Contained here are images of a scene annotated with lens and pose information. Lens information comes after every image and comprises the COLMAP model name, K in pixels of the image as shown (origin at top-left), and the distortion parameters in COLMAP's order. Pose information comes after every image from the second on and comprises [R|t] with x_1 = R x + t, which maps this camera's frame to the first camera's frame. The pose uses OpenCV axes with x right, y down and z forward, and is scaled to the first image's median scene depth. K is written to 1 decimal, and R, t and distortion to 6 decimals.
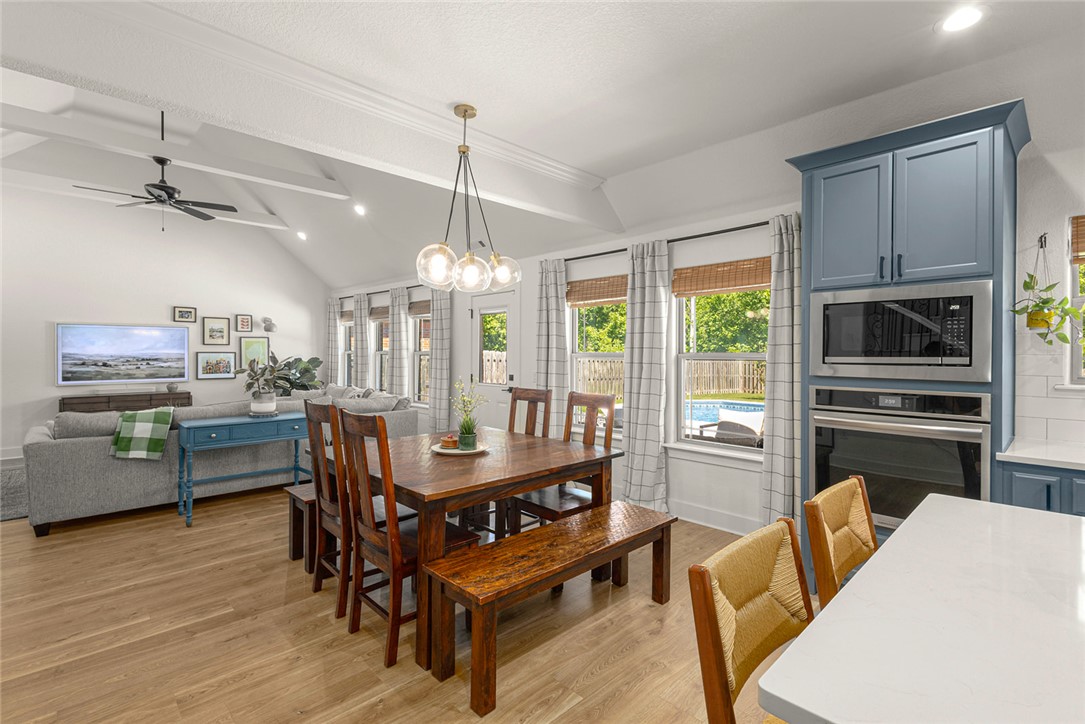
lens RADIAL K [[505.2, 0, 547.7], [0, 505.2, 356.7], [0, 0, 1]] dist [0.015775, -0.002476]
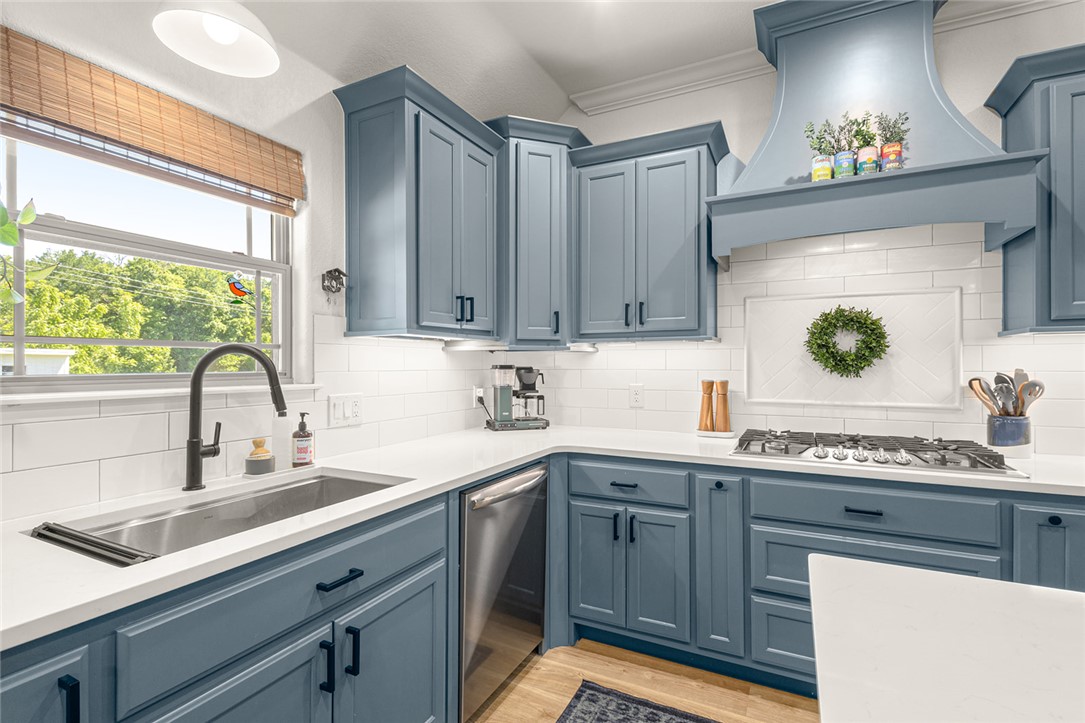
lens RADIAL K [[505.2, 0, 540.2], [0, 505.2, 362.5], [0, 0, 1]] dist [0.015775, -0.002476]
pose [[-0.324876, 0.001252, 0.945756, 0.465777], [0.011149, 0.999935, 0.002506, 0.030728], [-0.945691, 0.011358, -0.324869, 0.685081]]
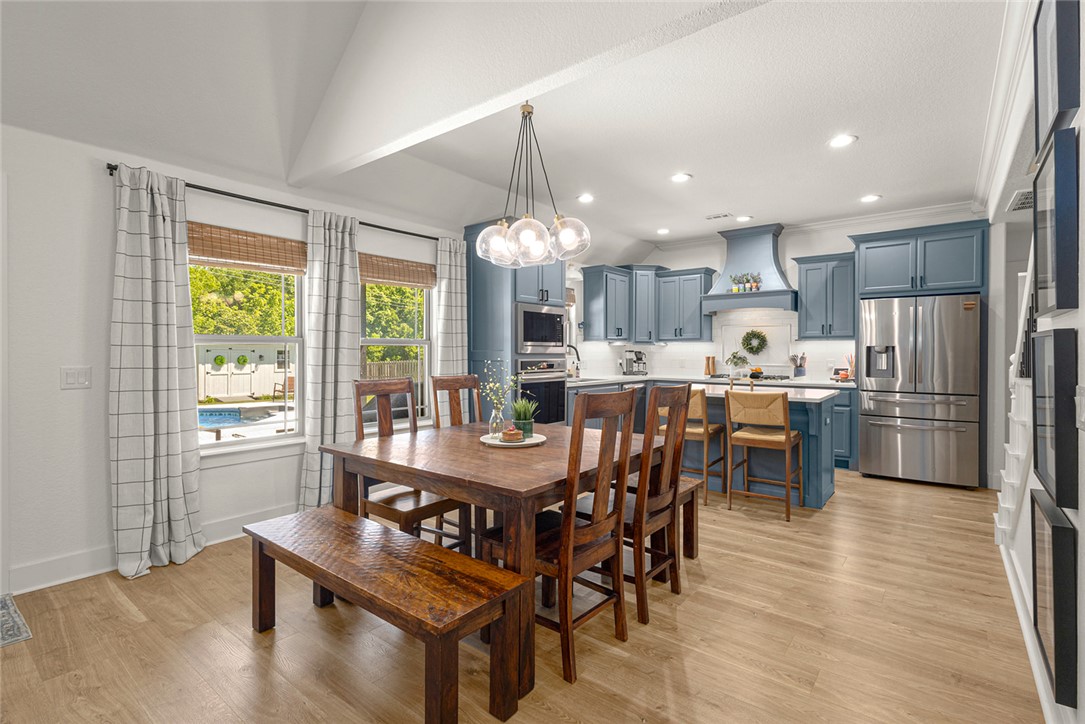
lens RADIAL K [[505.2, 0, 544.8], [0, 505.2, 359.7], [0, 0, 1]] dist [0.015775, -0.002476]
pose [[-0.126390, -0.019200, 0.991795, -1.225777], [0.008032, 0.999760, 0.020378, 0.027771], [-0.991948, 0.010542, -0.126206, 1.236400]]
